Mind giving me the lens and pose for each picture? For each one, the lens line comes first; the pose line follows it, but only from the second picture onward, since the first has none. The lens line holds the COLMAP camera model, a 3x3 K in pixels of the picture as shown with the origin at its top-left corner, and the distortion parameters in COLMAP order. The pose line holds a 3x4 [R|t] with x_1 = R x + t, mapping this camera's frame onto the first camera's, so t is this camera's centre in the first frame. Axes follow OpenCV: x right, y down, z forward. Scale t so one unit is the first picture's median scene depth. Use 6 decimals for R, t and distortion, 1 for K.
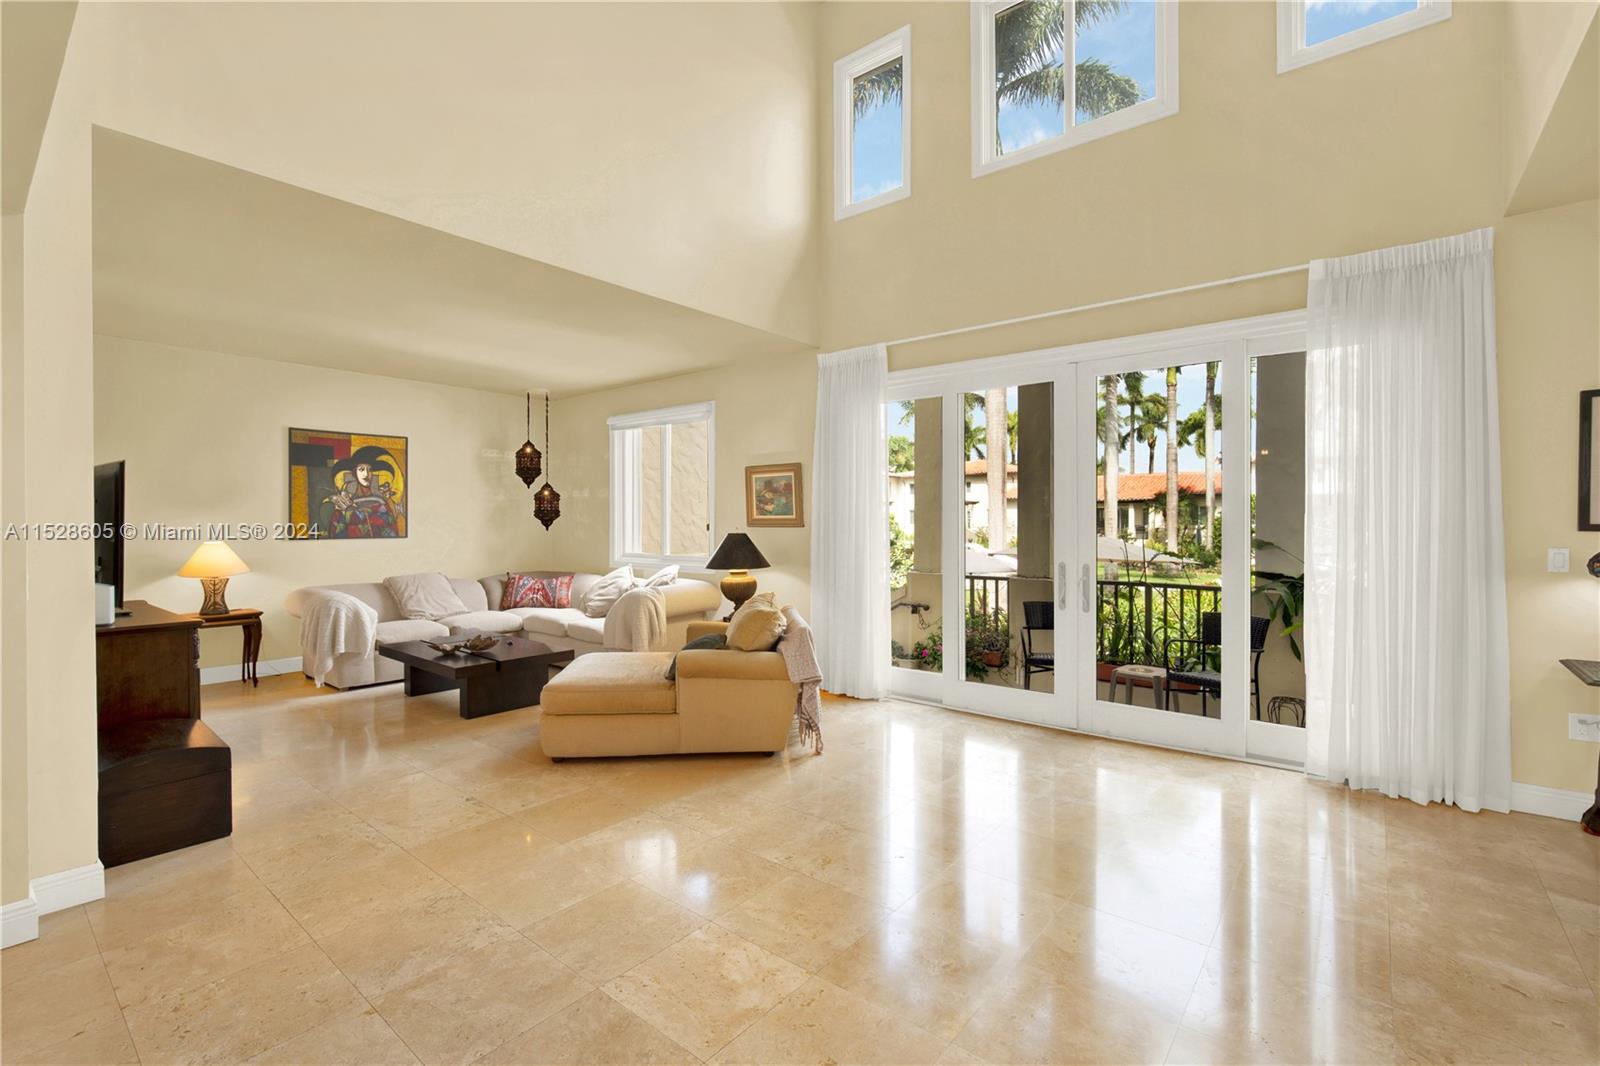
lens RADIAL K [[699.8, 0, 804.1], [0, 699.8, 526.4], [0, 0, 1]] dist [-0.021182, 0.001443]
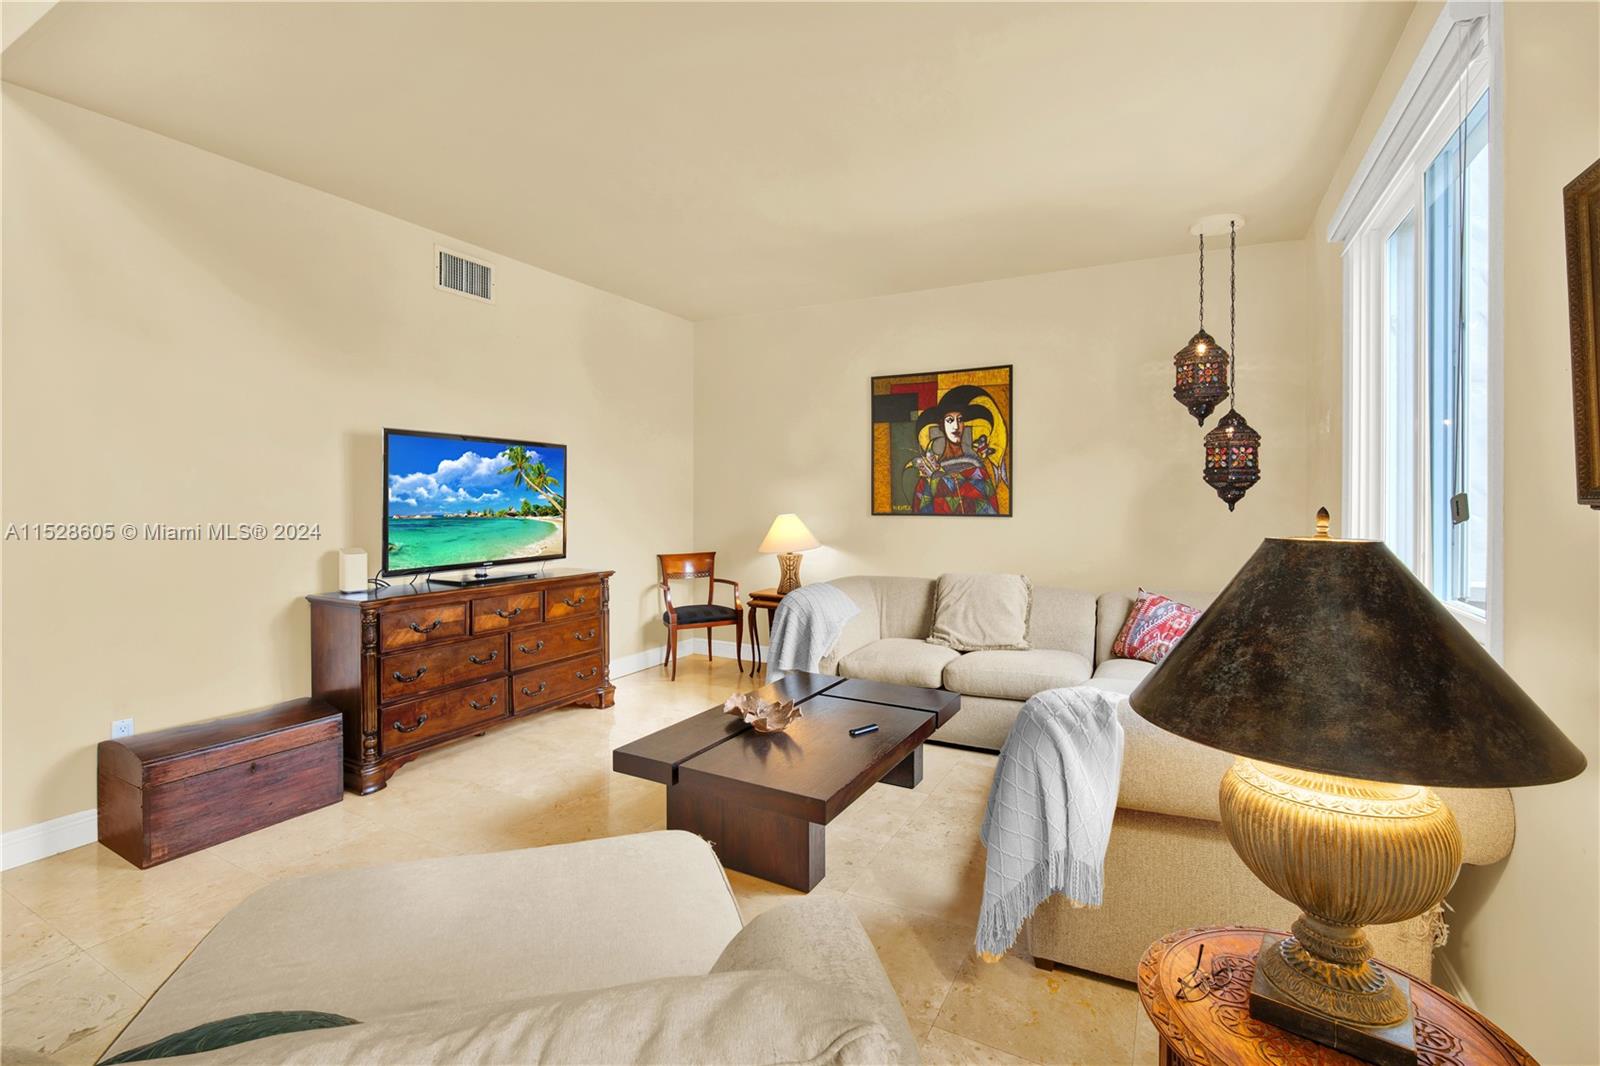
lens RADIAL K [[699.8, 0, 797.0], [0, 699.8, 502.7], [0, 0, 1]] dist [-0.021182, 0.001443]
pose [[0.191345, 0.007645, -0.981493, 0.045311], [-0.010070, 0.999932, 0.005825, 0.001006], [0.981471, 0.008769, 0.191409, 0.700824]]
